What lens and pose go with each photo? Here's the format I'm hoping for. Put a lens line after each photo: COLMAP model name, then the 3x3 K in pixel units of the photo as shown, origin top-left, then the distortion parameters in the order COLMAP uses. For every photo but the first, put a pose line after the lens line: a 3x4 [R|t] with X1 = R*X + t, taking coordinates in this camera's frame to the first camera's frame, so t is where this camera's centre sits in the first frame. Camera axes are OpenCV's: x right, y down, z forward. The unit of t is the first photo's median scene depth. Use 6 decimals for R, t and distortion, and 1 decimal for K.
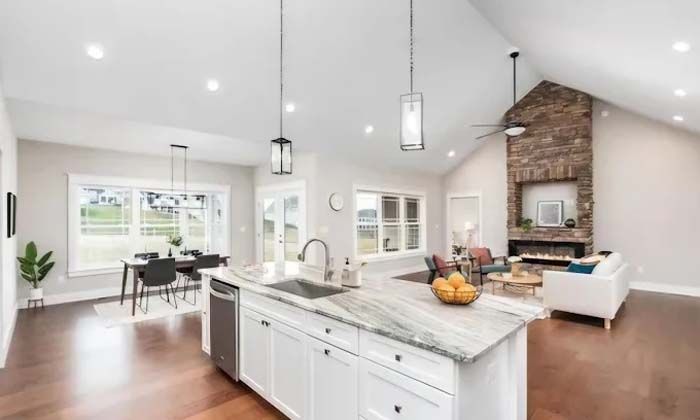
lens RADIAL K [[331.2, 0, 352.8], [0, 331.2, 216.0], [0, 0, 1]] dist [0.000181, -0.017127]
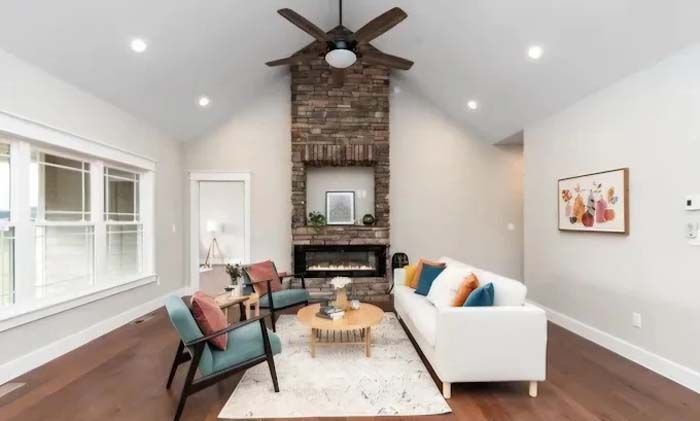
lens RADIAL K [[331.2, 0, 352.8], [0, 331.2, 216.5], [0, 0, 1]] dist [0.000181, -0.017127]
pose [[0.697590, 0.003853, 0.716487, 0.075107], [-0.005671, 0.999984, 0.000144, 0.012944], [-0.716475, -0.004164, 0.697601, 0.466939]]
